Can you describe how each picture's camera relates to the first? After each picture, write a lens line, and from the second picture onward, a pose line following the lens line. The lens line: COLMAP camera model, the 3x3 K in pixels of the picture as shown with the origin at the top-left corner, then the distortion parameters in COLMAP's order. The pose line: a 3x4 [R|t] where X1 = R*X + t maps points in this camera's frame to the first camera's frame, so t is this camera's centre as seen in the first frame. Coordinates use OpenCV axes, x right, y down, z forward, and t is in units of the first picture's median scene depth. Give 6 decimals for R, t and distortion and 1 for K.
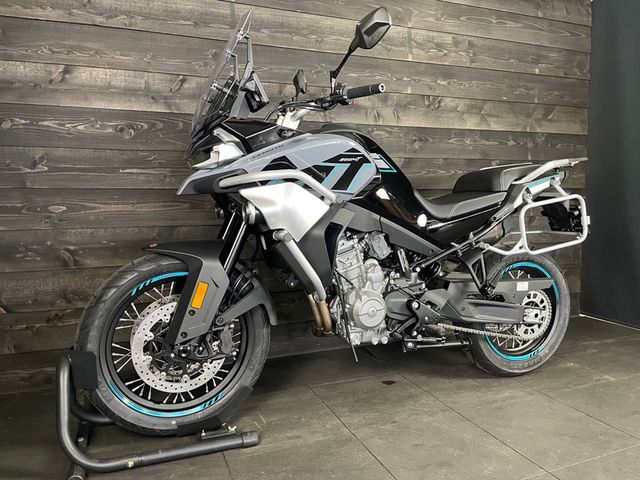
lens RADIAL K [[486.7, 0, 326.4], [0, 486.7, 238.3], [0, 0, 1]] dist [0.093018, -0.124412]
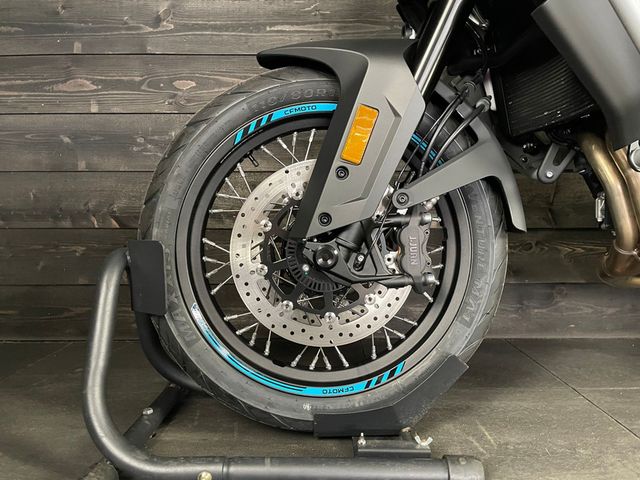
lens RADIAL K [[486.7, 0, 326.4], [0, 486.7, 238.3], [0, 0, 1]] dist [0.093018, -0.124412]
pose [[0.926741, 0.023404, -0.374970, -0.087670], [-0.033424, 0.999236, -0.020240, 0.171269], [0.374210, 0.031291, 0.926816, 0.437569]]
